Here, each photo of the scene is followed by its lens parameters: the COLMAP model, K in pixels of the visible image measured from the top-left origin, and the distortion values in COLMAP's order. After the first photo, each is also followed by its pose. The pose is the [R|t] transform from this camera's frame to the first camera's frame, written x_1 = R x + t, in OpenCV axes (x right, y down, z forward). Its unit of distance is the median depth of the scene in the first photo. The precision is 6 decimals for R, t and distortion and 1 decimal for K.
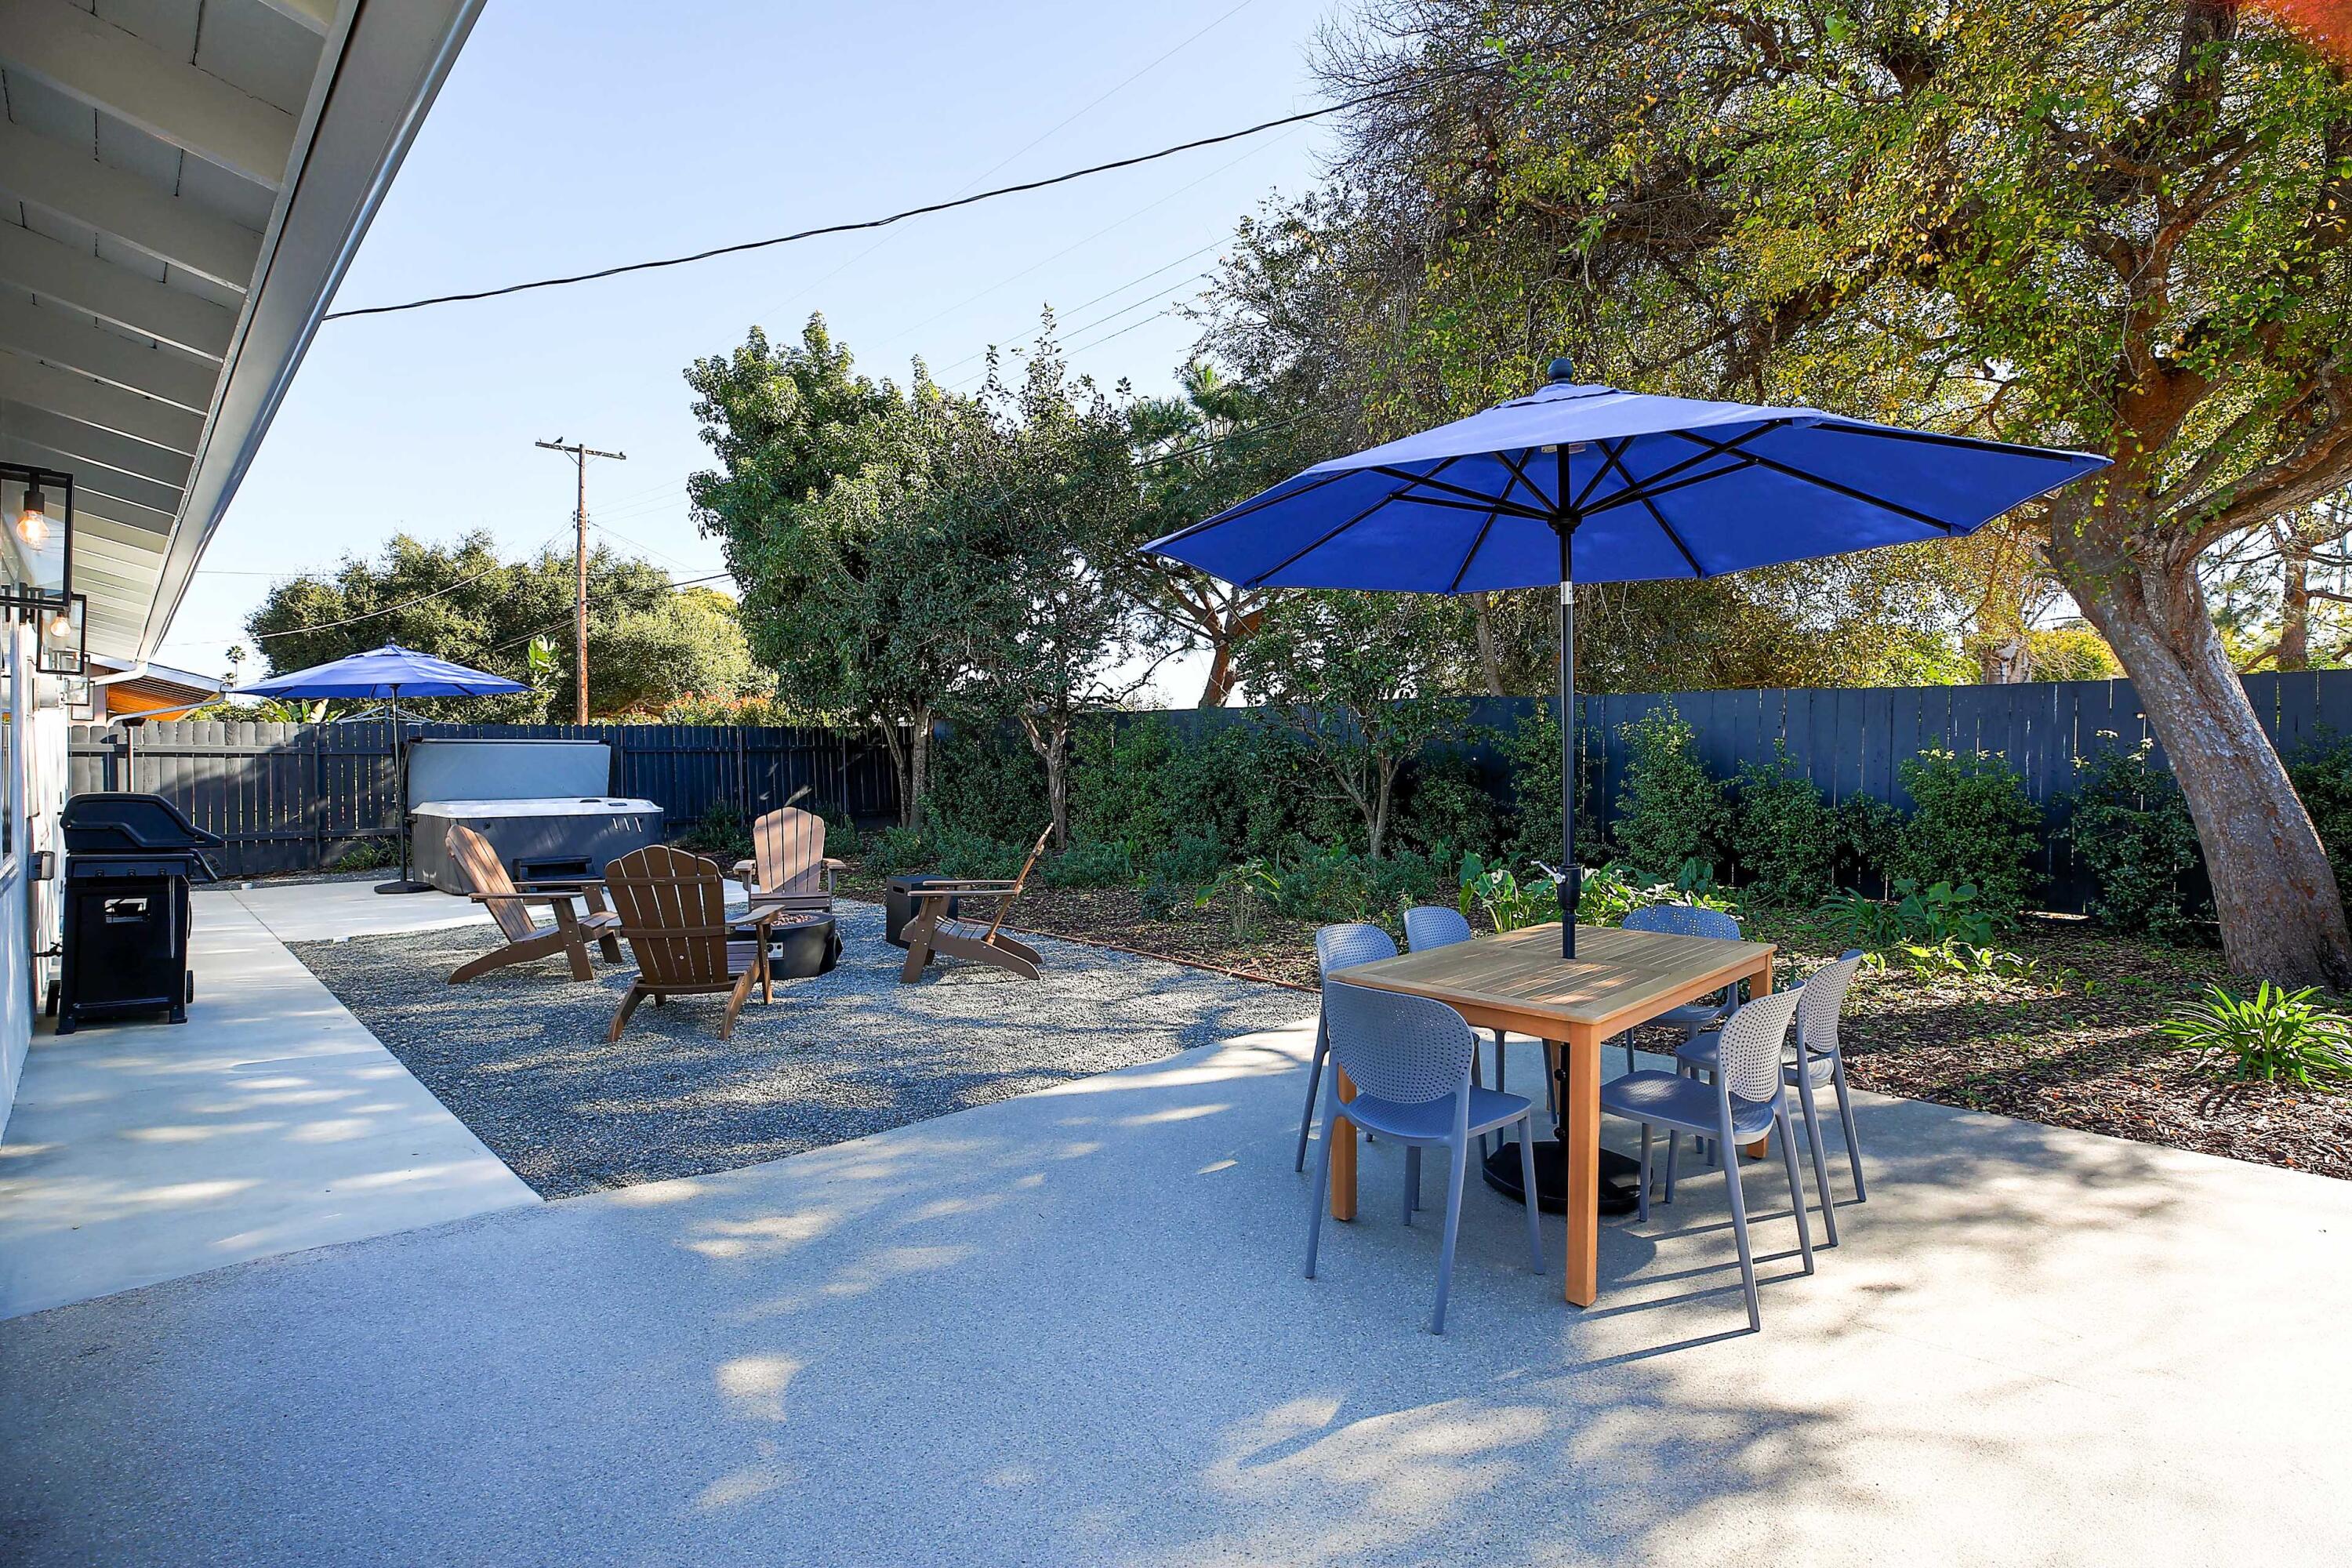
lens RADIAL K [[1100.5, 0, 1166.1], [0, 1100.5, 777.5], [0, 0, 1]] dist [-0.035463, 0.007641]
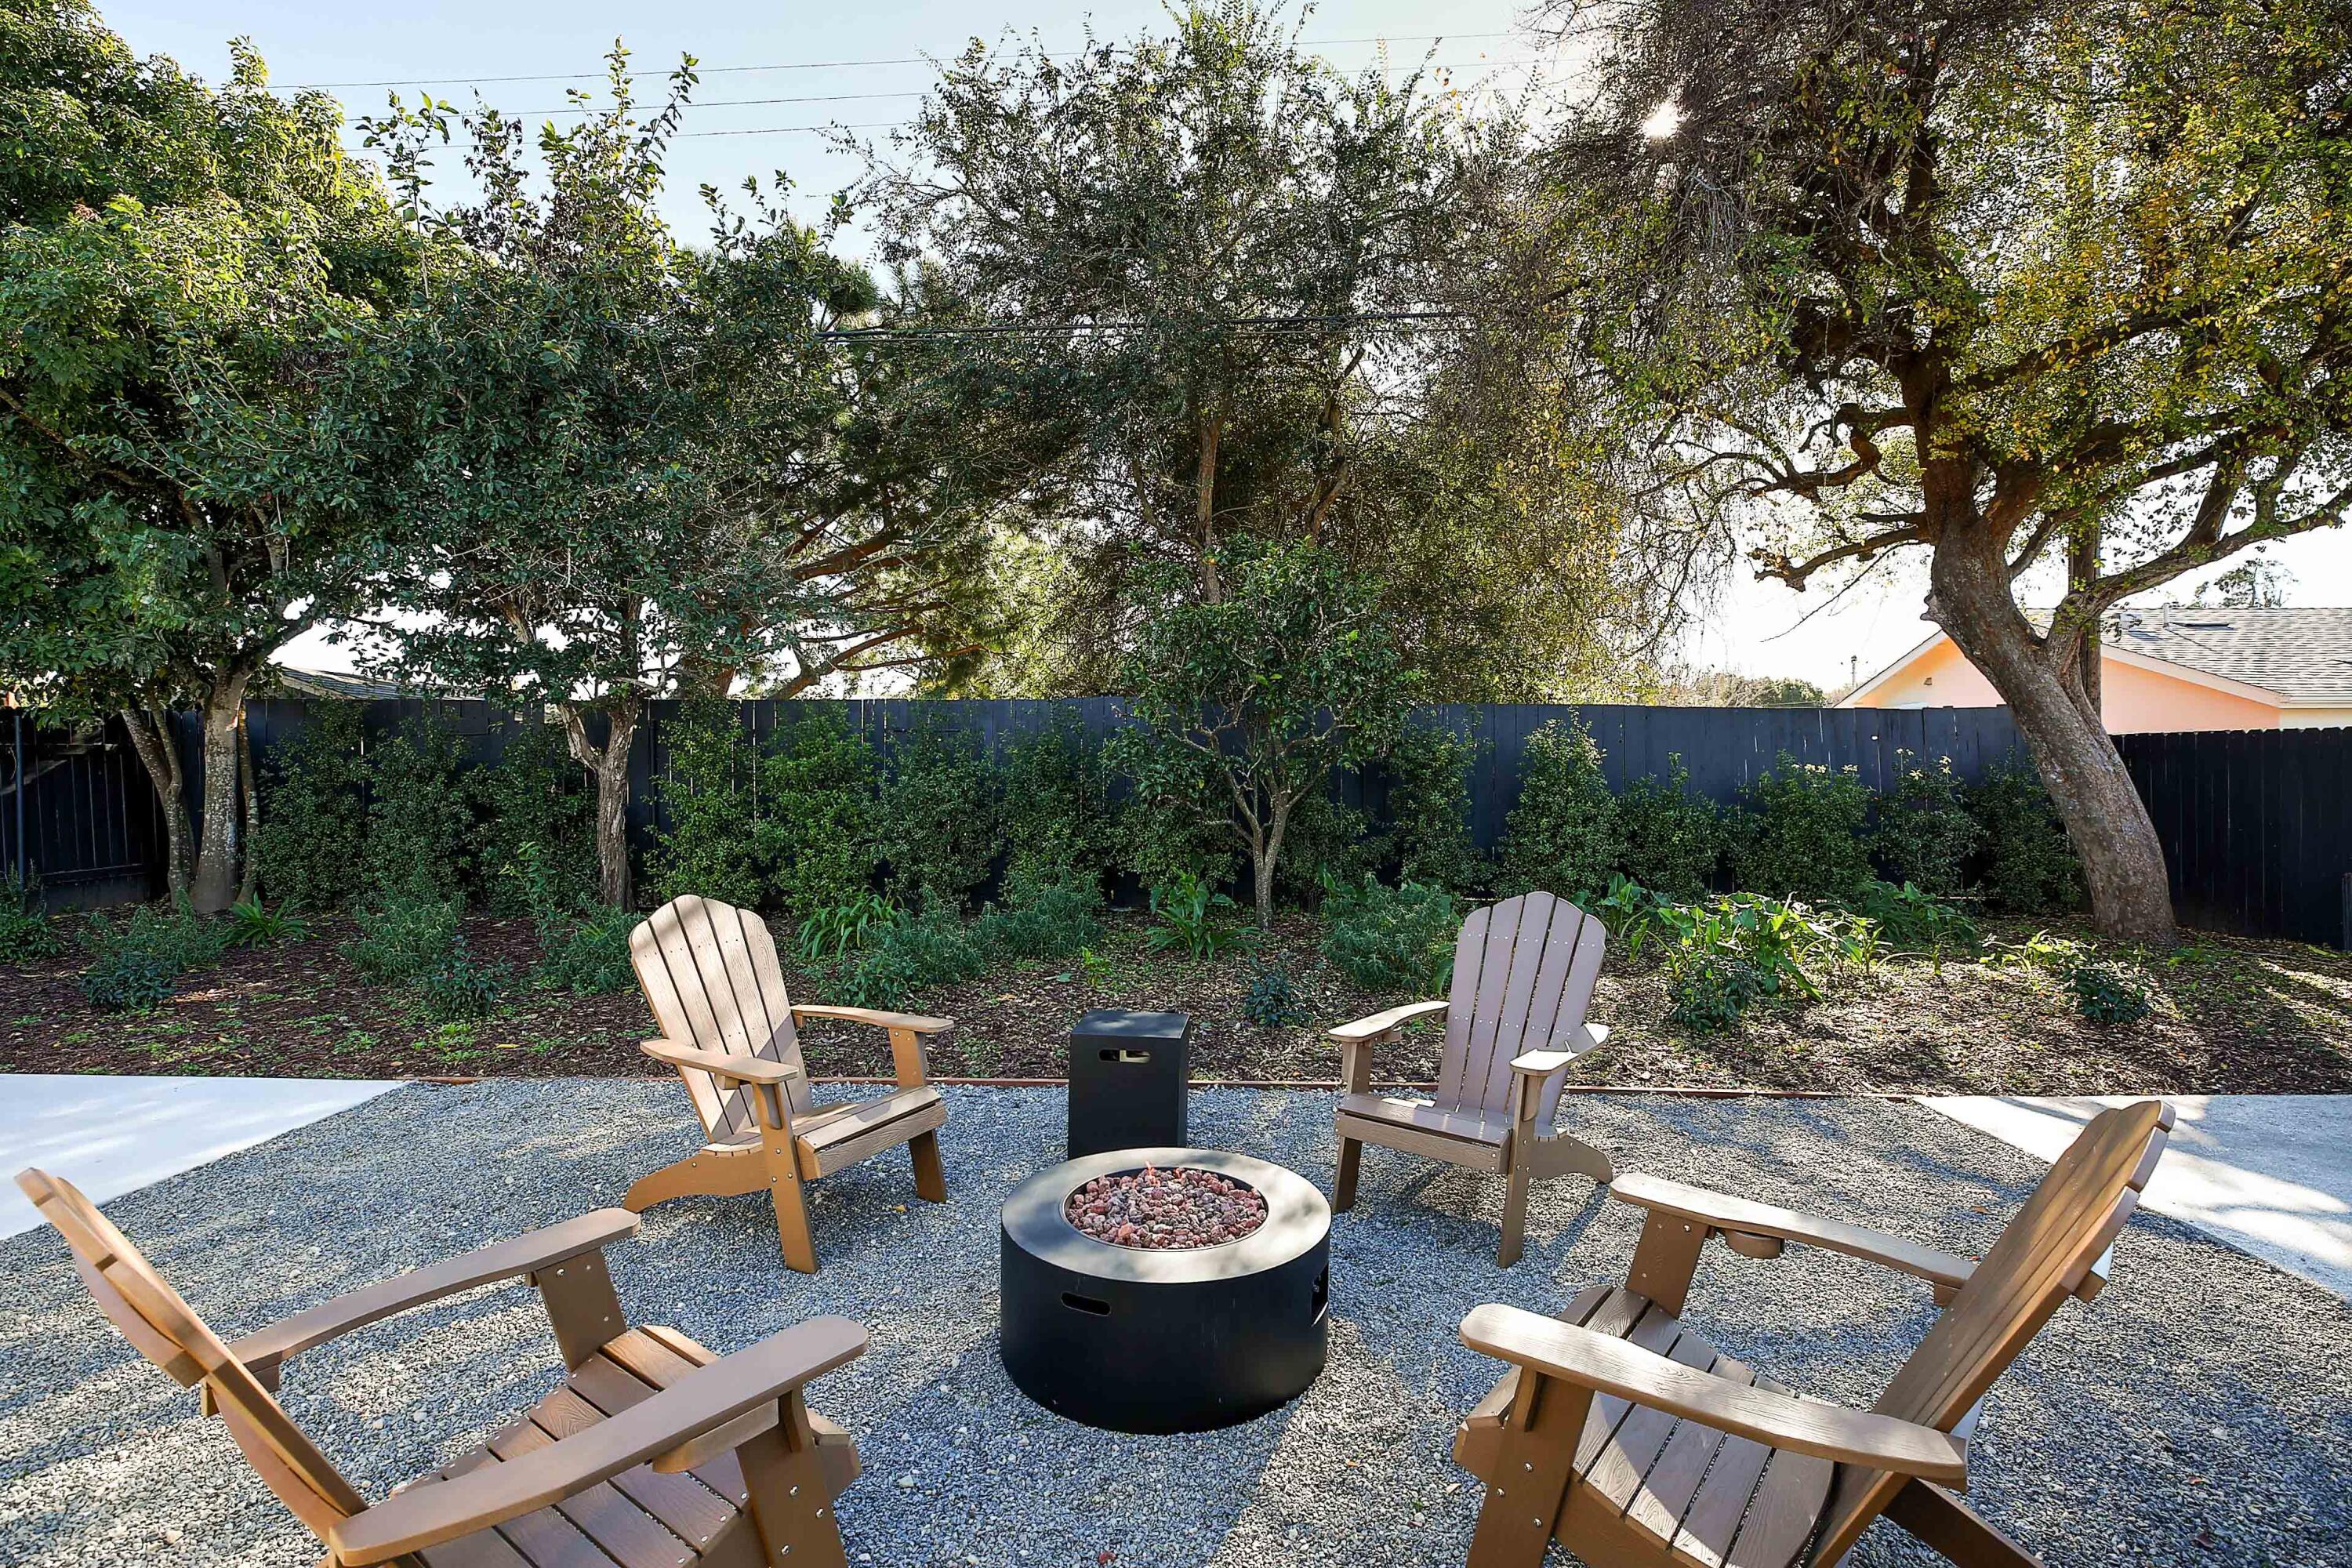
lens RADIAL K [[1100.5, 0, 1194.9], [0, 1100.5, 772.2], [0, 0, 1]] dist [-0.035463, 0.007641]
pose [[0.723471, -0.002701, 0.690350, -0.283180], [0.010665, 0.999917, -0.007265, -0.008433], [-0.690273, 0.012619, 0.723439, 0.321166]]
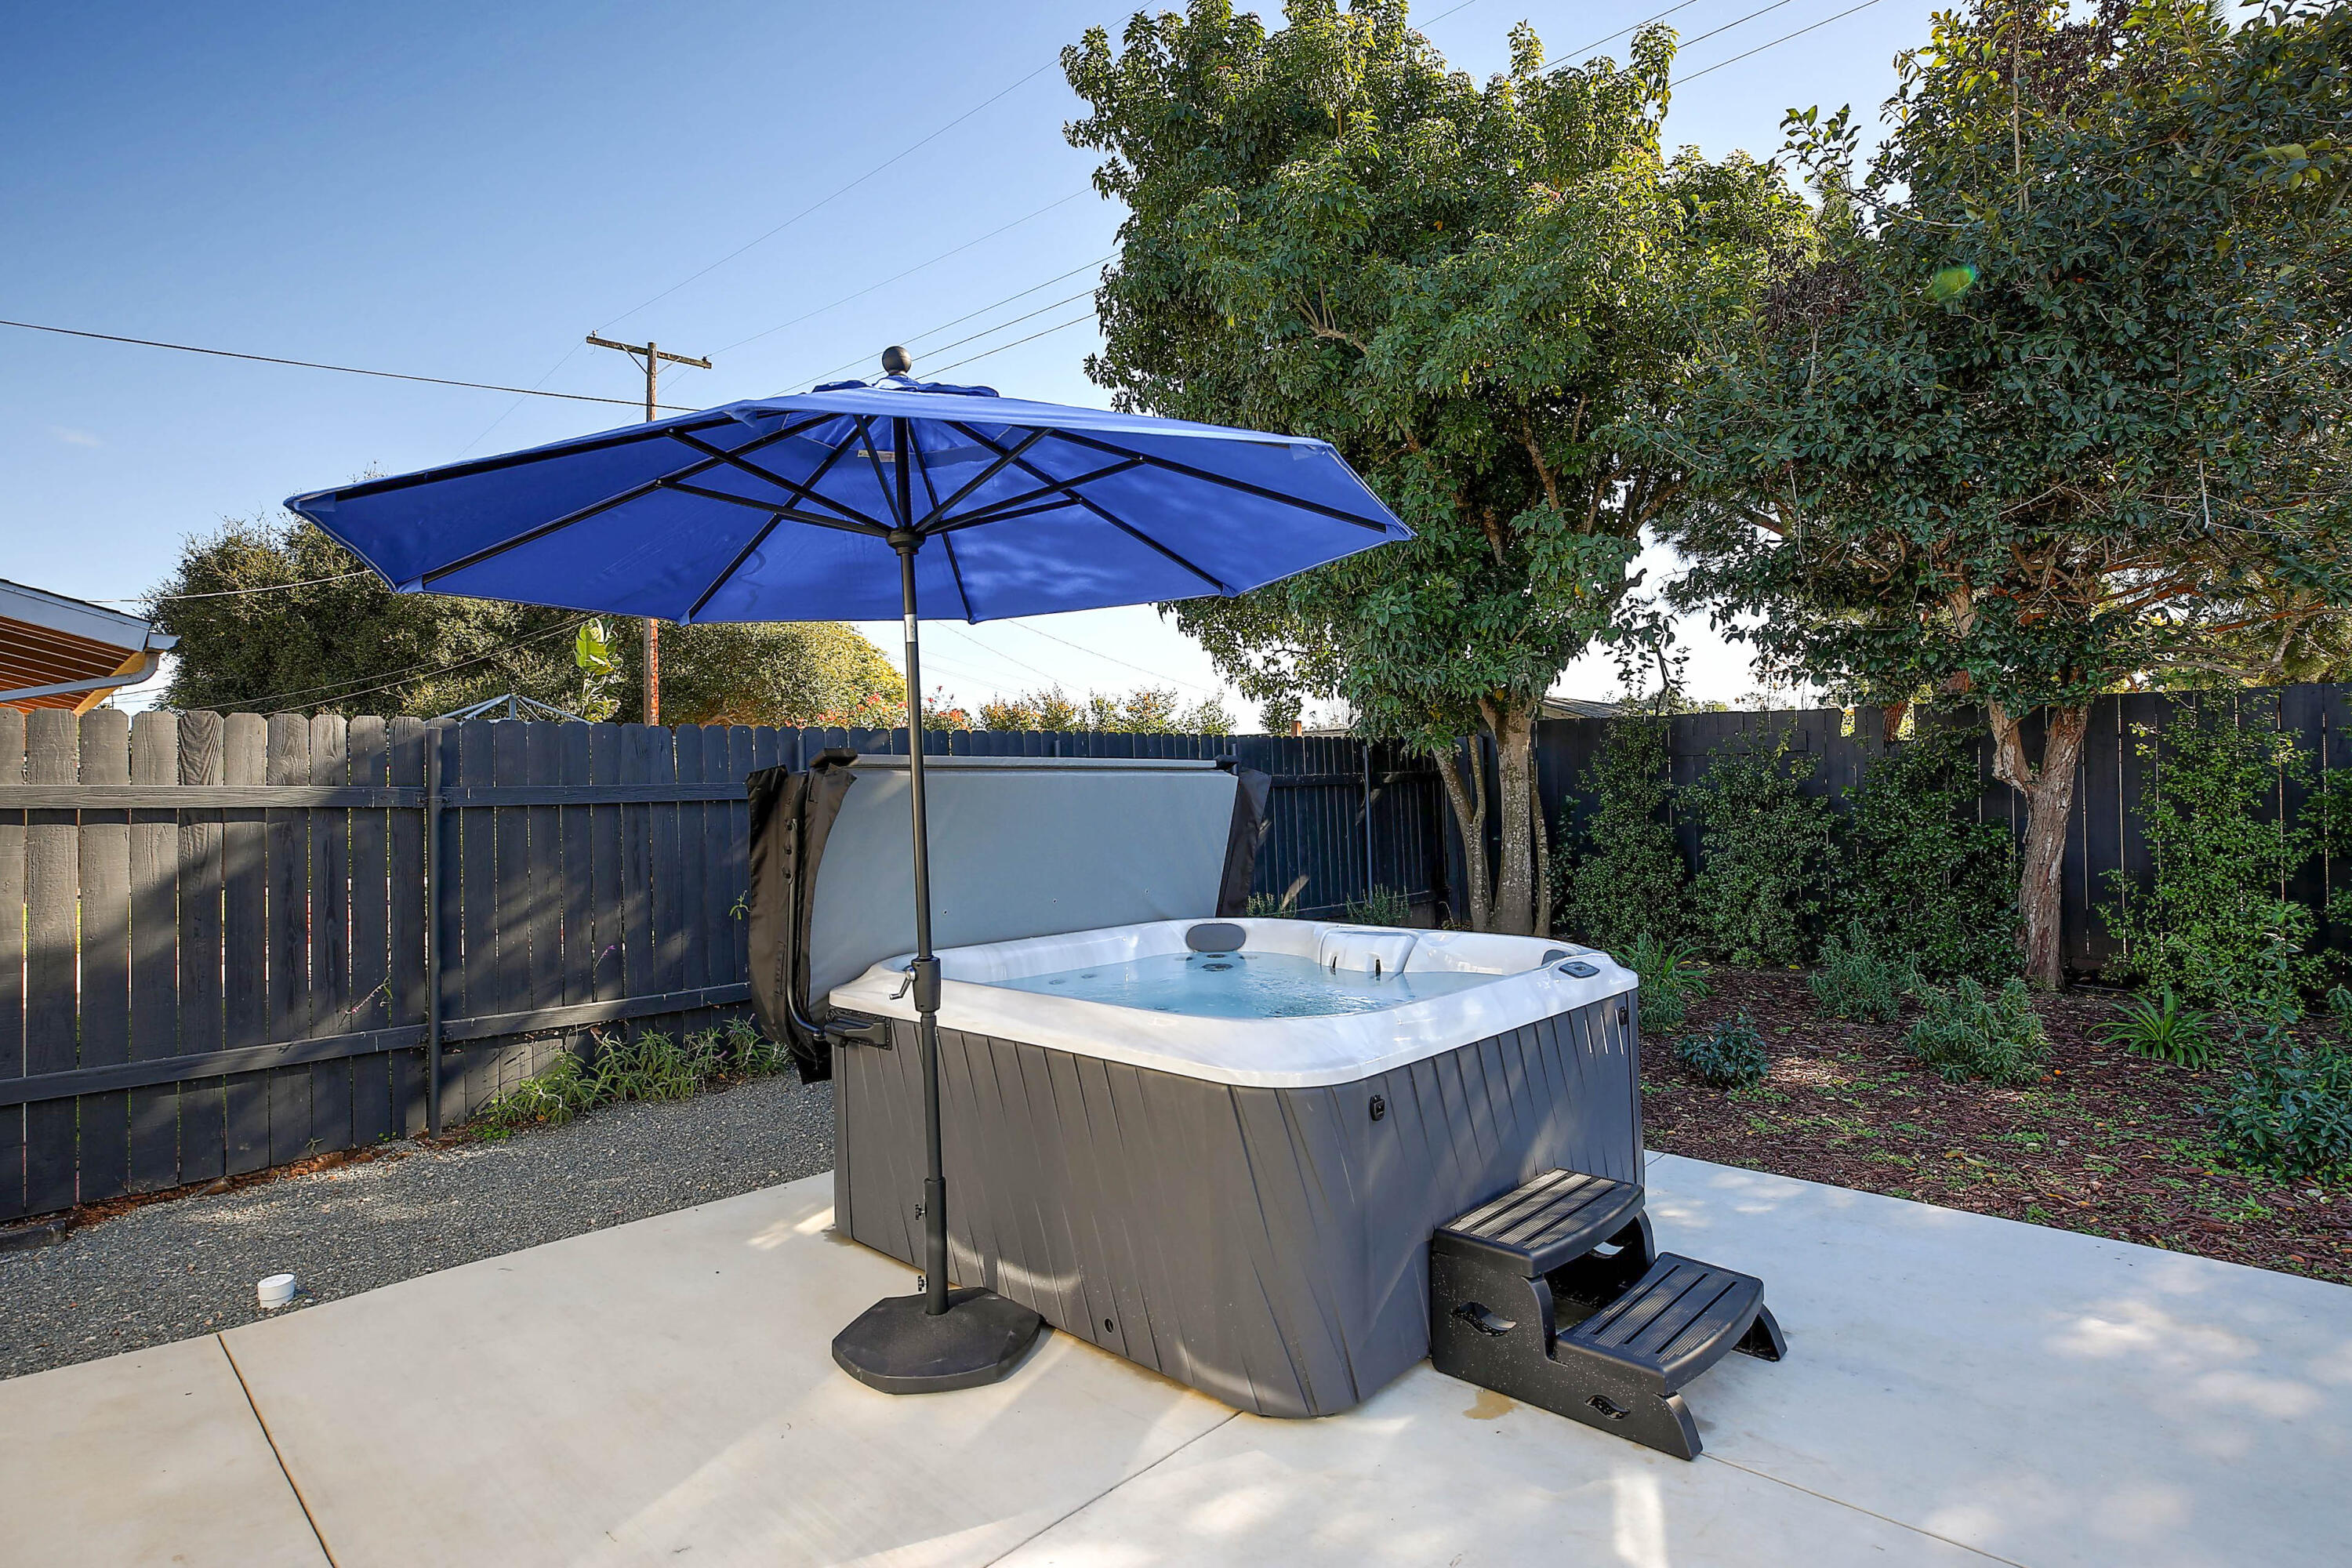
lens RADIAL K [[1212.2, 0, 1190.9], [0, 1212.2, 778.3], [0, 0, 1]] dist [-0.028616, 0.000233]
pose [[0.999580, -0.011668, 0.026528, -0.462091], [0.012401, 0.999541, -0.027637, -0.014250], [-0.026193, 0.027954, 0.999266, 0.505951]]
